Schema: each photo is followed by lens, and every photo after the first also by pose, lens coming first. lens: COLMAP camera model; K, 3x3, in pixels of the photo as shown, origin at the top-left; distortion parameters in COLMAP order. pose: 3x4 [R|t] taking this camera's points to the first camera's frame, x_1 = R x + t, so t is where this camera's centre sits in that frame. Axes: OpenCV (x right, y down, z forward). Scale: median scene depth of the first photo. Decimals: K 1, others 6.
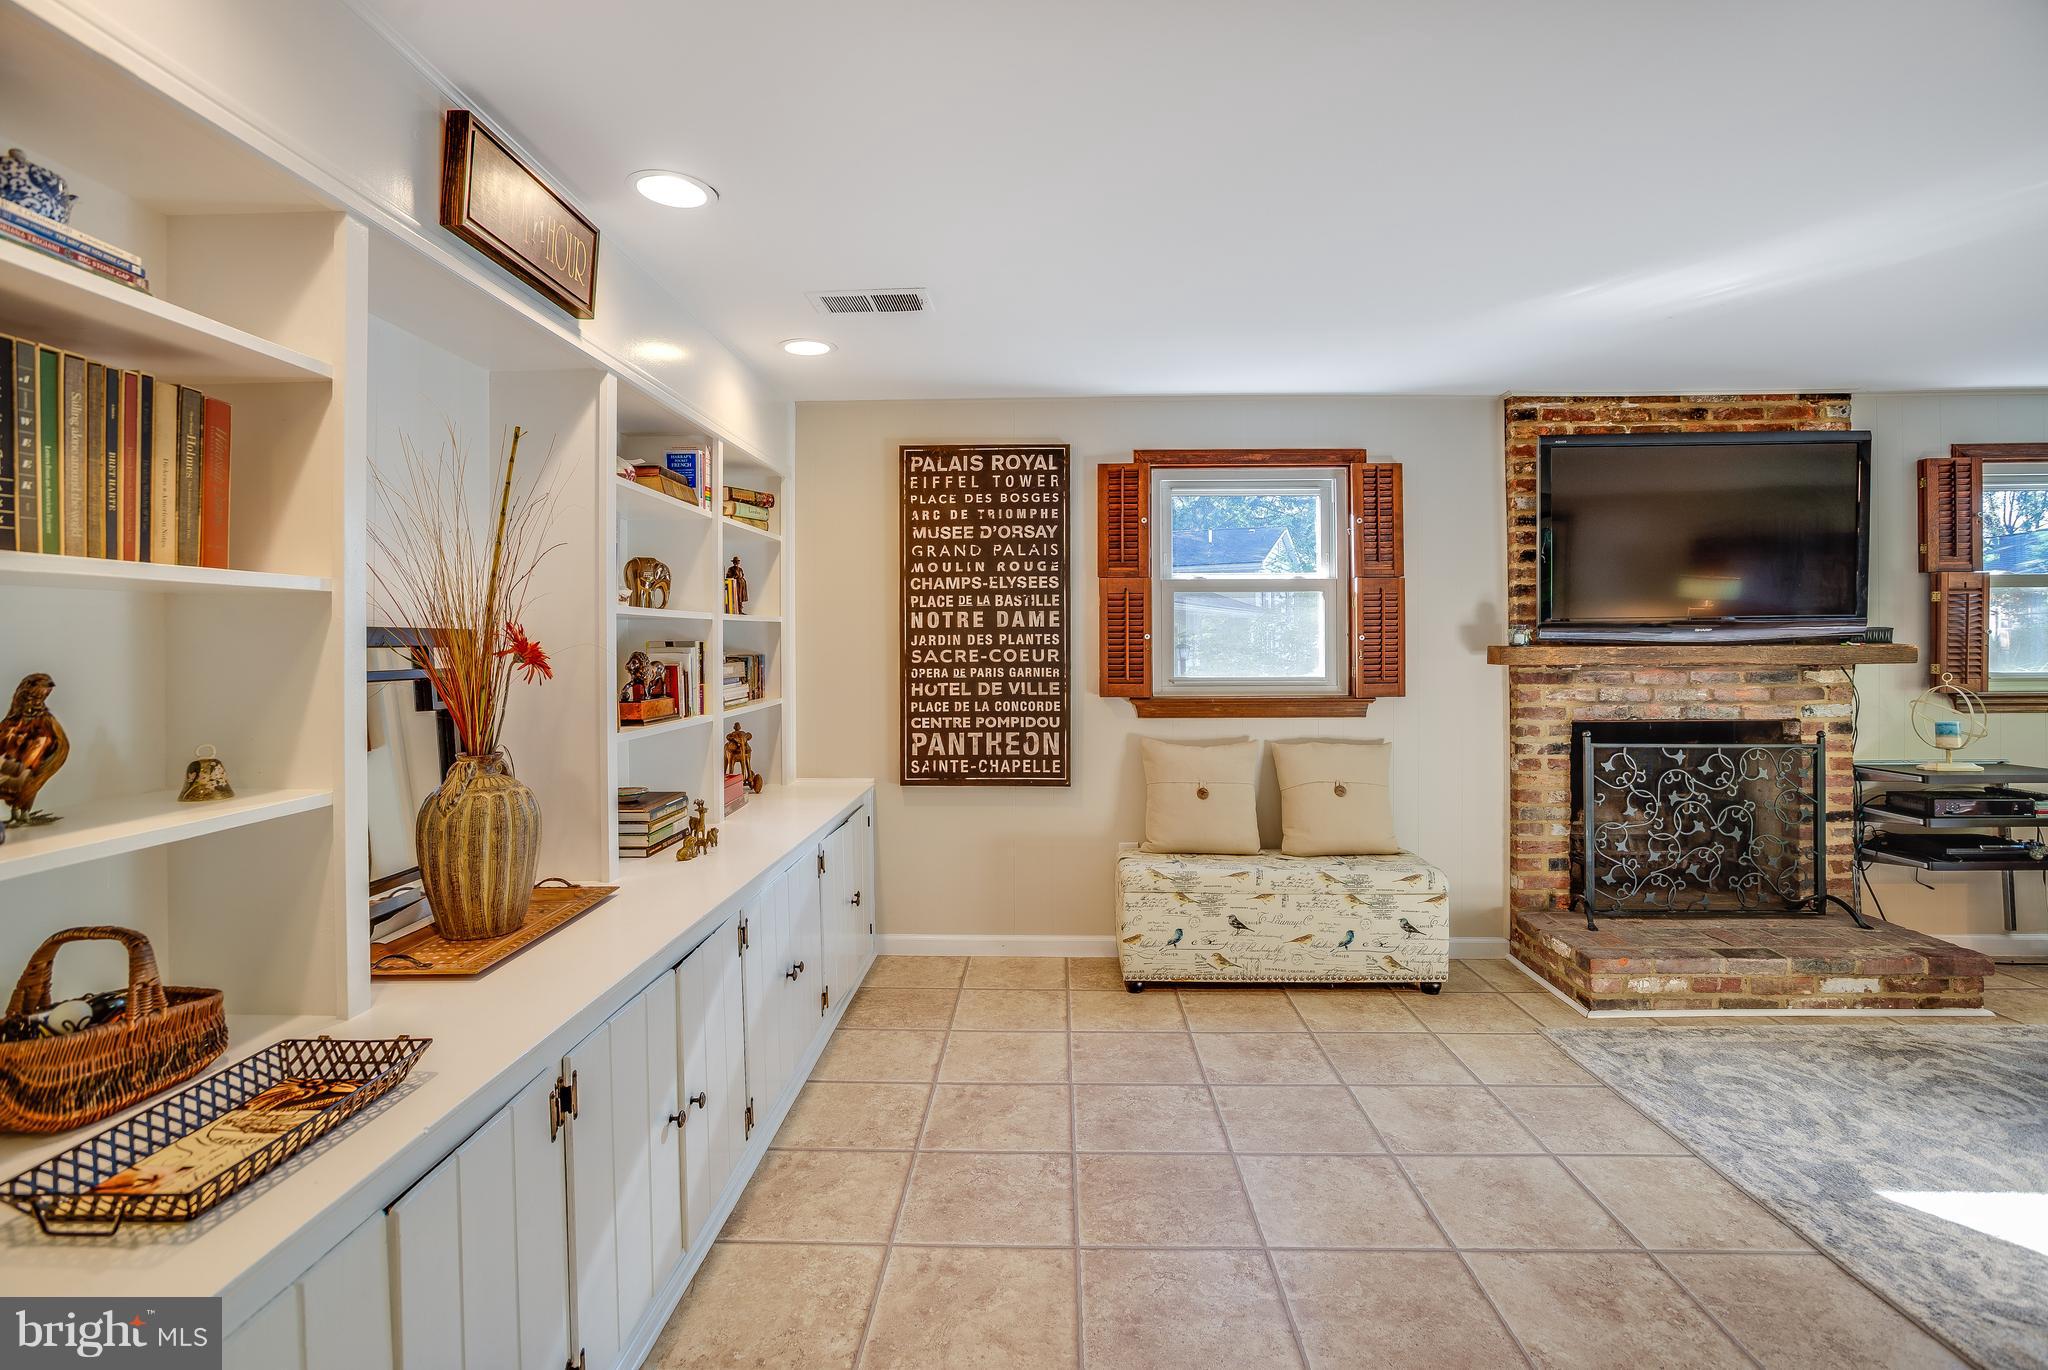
lens RADIAL K [[1003.9, 0, 1026.6], [0, 1003.9, 670.4], [0, 0, 1]] dist [-0.071308, 0.028647]
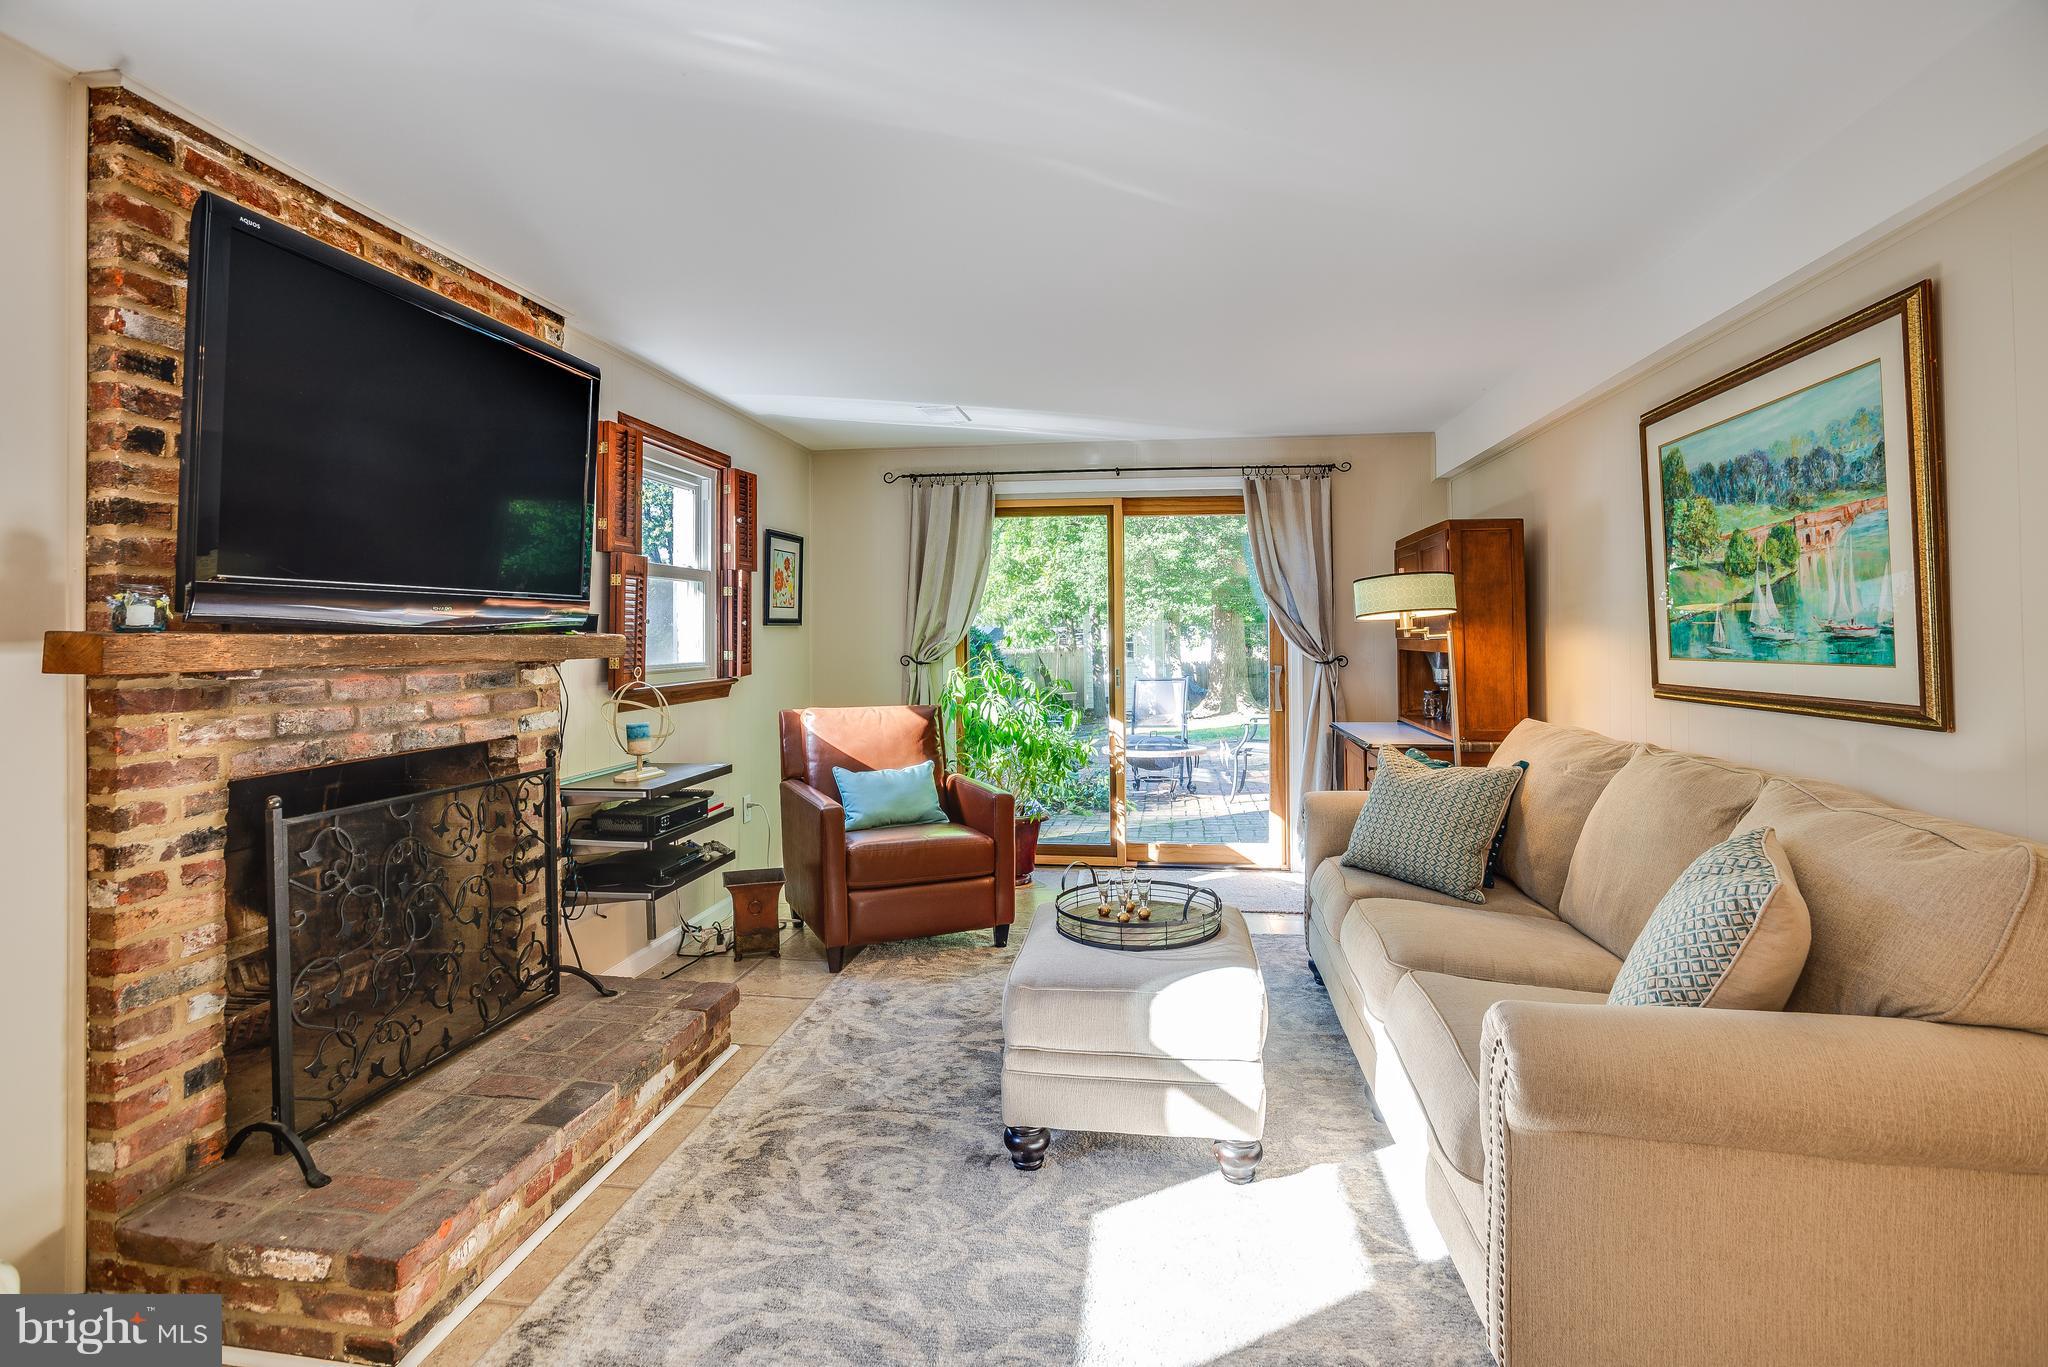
lens RADIAL K [[996.8, 0, 1025.1], [0, 996.8, 613.9], [0, 0, 1]] dist [-0.045630, 0.020005]
pose [[0.107494, 0.028966, 0.993784, 0.095777], [0.027617, 0.999103, -0.032108, -0.007215], [-0.993822, 0.030897, 0.106598, 0.536878]]
